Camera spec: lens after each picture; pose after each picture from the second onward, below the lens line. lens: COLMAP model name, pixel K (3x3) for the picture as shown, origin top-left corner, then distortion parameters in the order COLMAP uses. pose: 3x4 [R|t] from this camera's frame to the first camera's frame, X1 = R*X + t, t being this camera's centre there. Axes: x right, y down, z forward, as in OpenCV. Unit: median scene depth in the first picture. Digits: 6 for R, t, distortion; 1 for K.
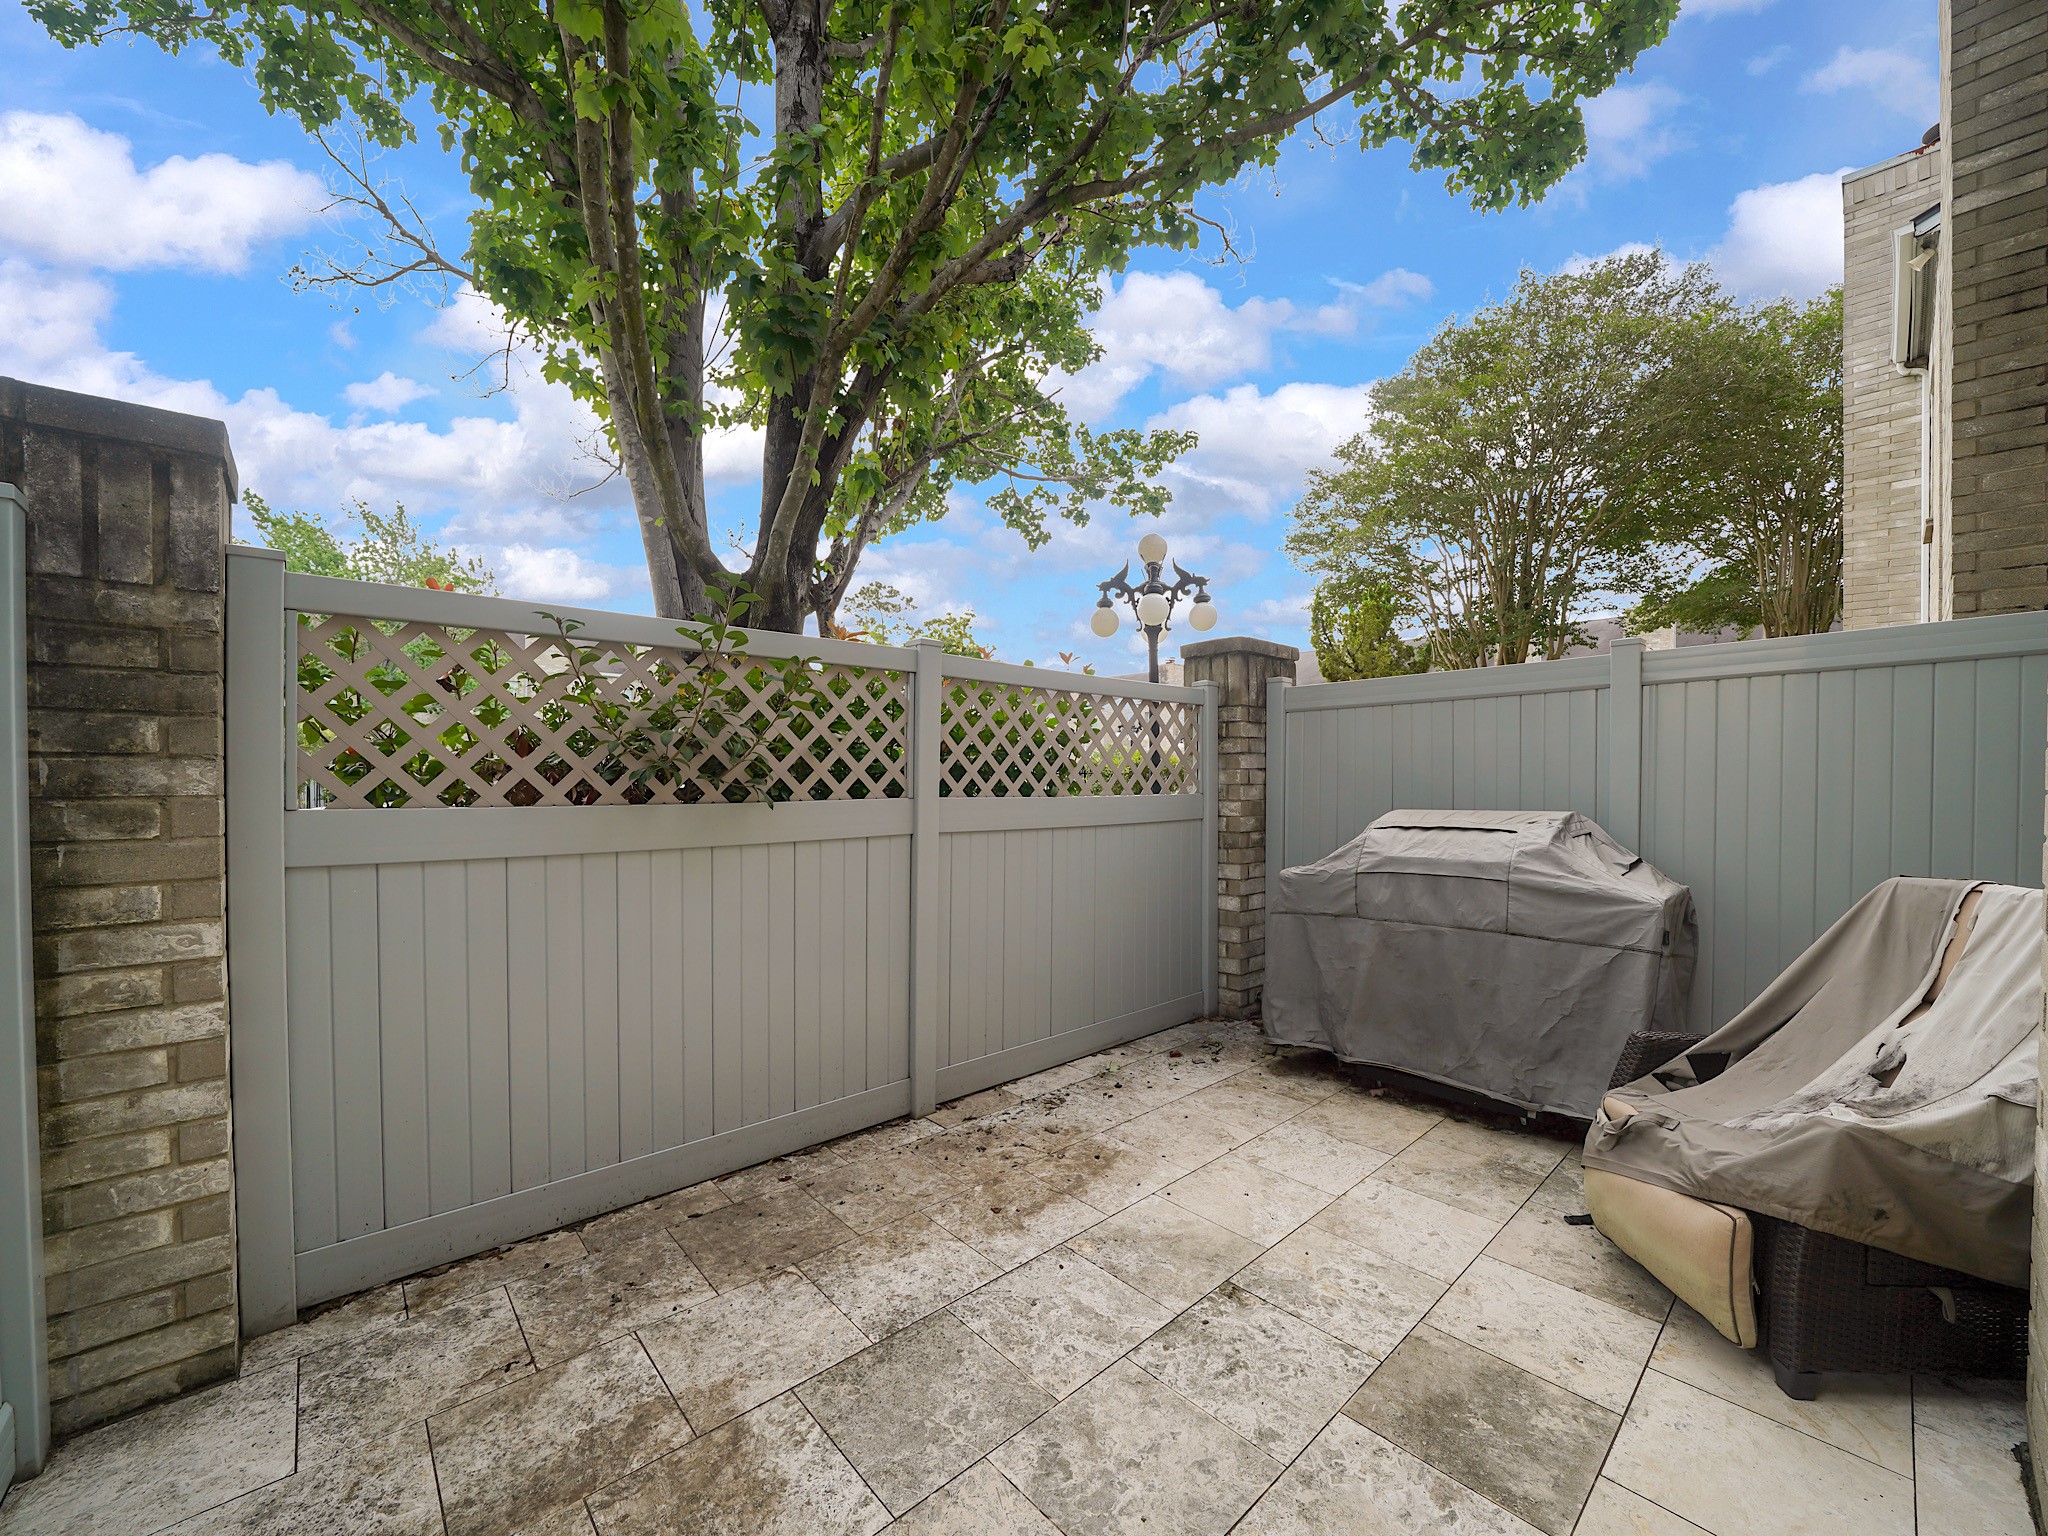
lens RADIAL K [[805.5, 0, 1016.0], [0, 805.5, 775.6], [0, 0, 1]] dist [-0.003111, -0.000947]
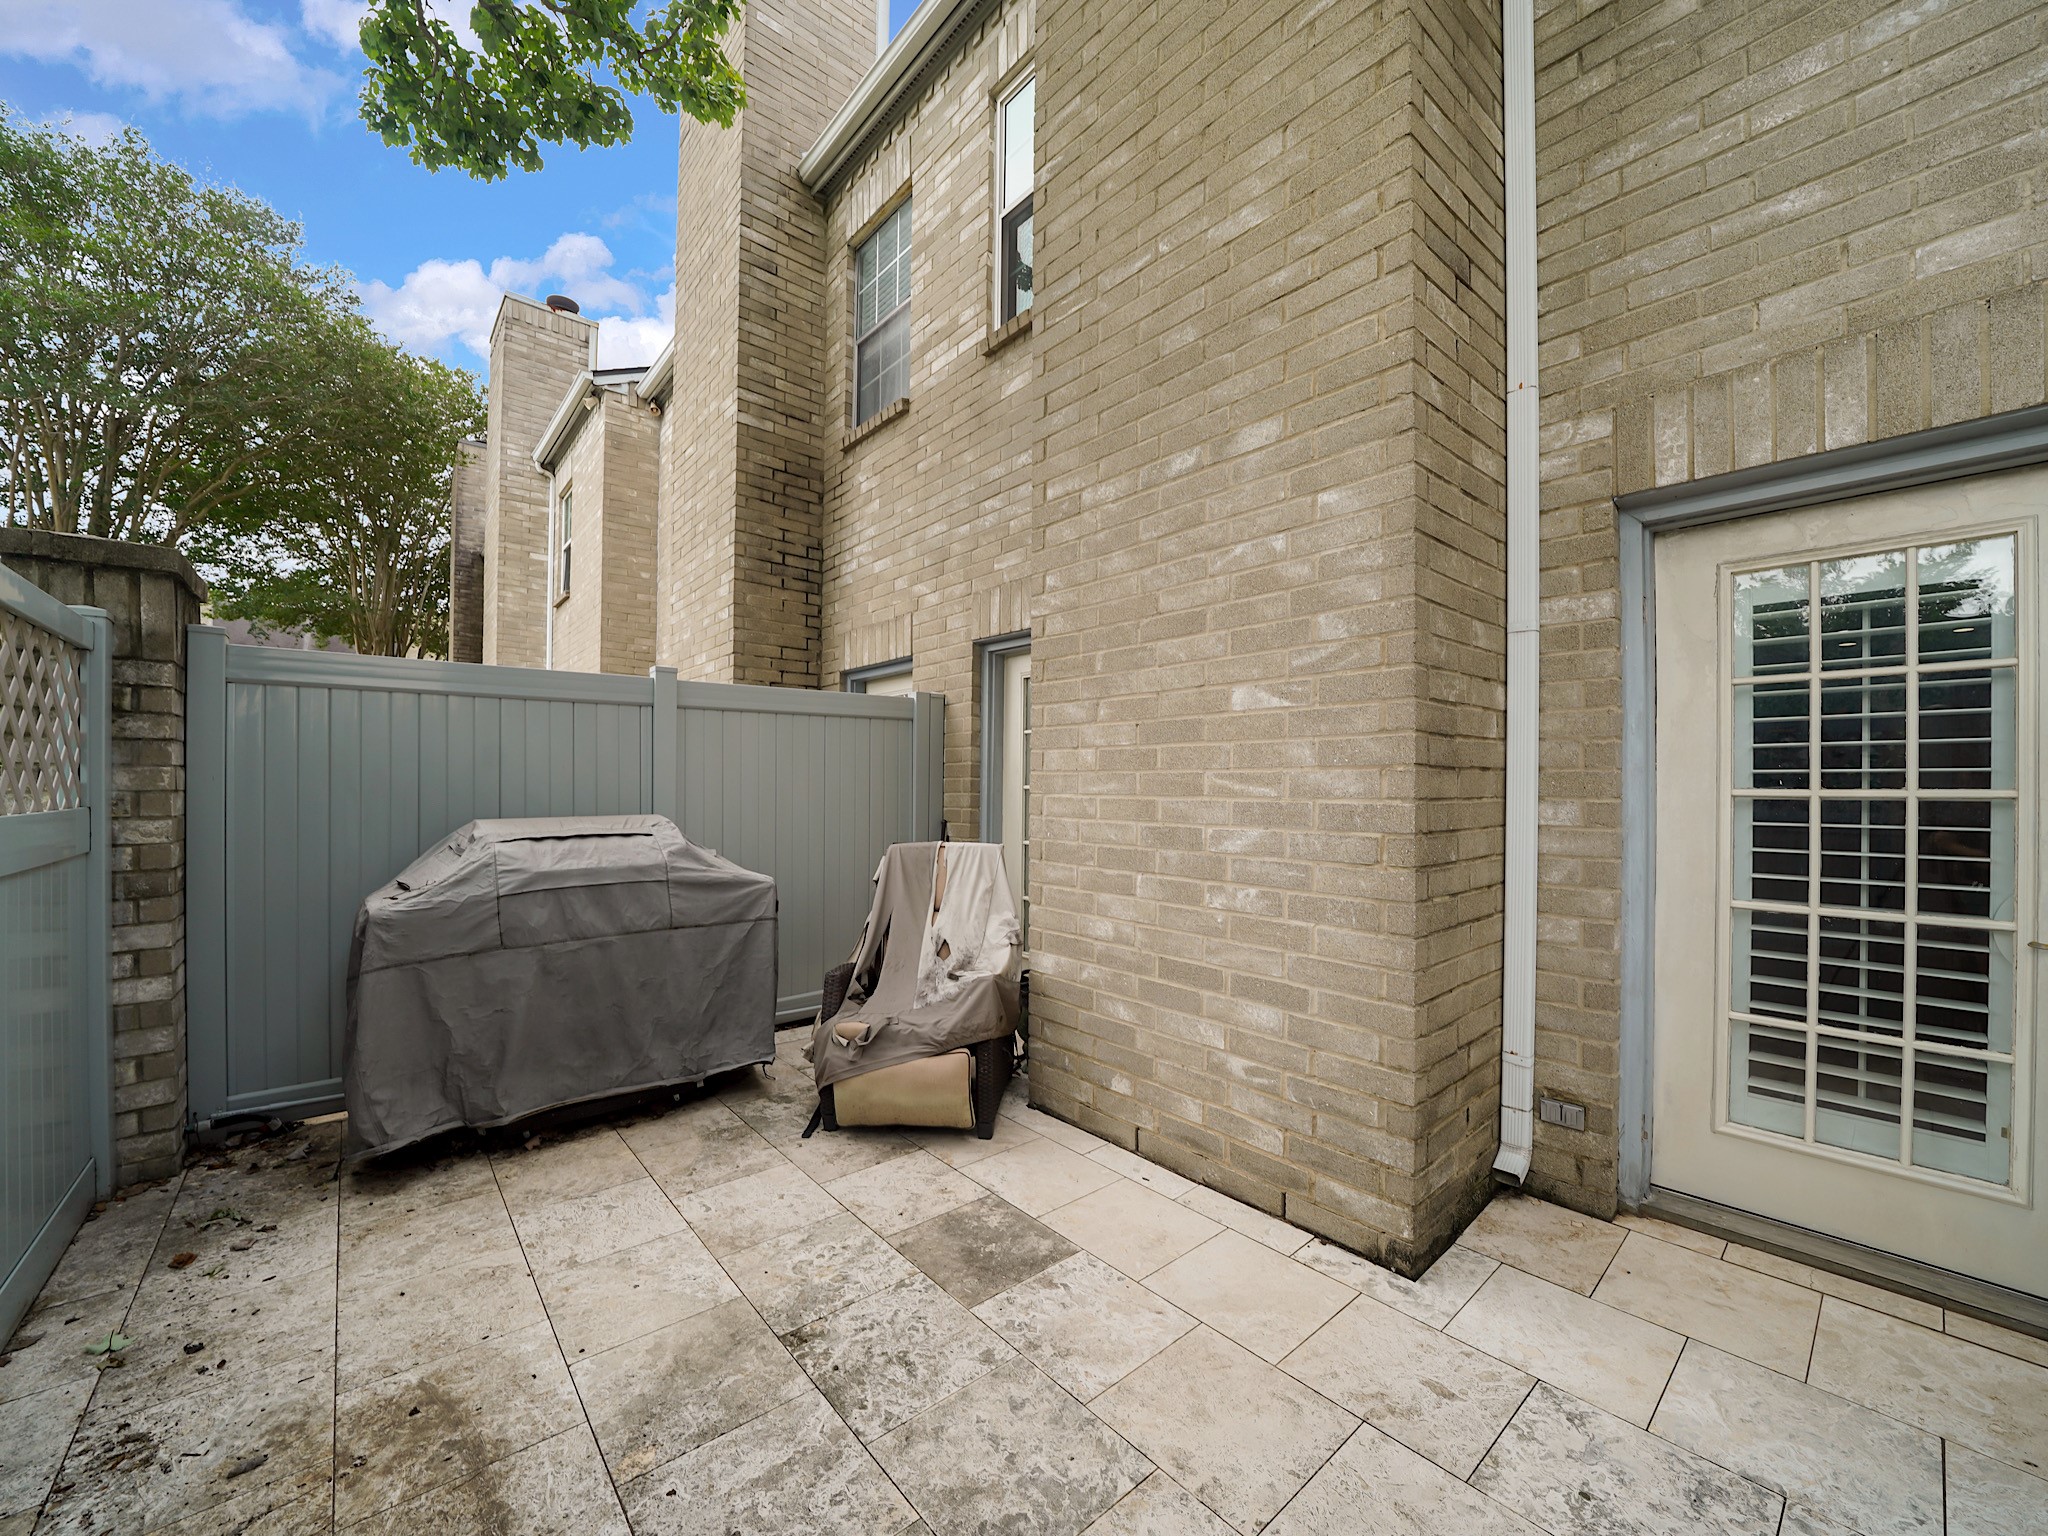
lens RADIAL K [[805.5, 0, 1021.0], [0, 805.5, 779.0], [0, 0, 1]] dist [-0.003111, -0.000947]
pose [[0.035951, 0.011763, 0.999284, -0.457120], [-0.010700, 0.999878, -0.011385, 0.002914], [-0.999296, -0.010283, 0.036072, 0.497269]]
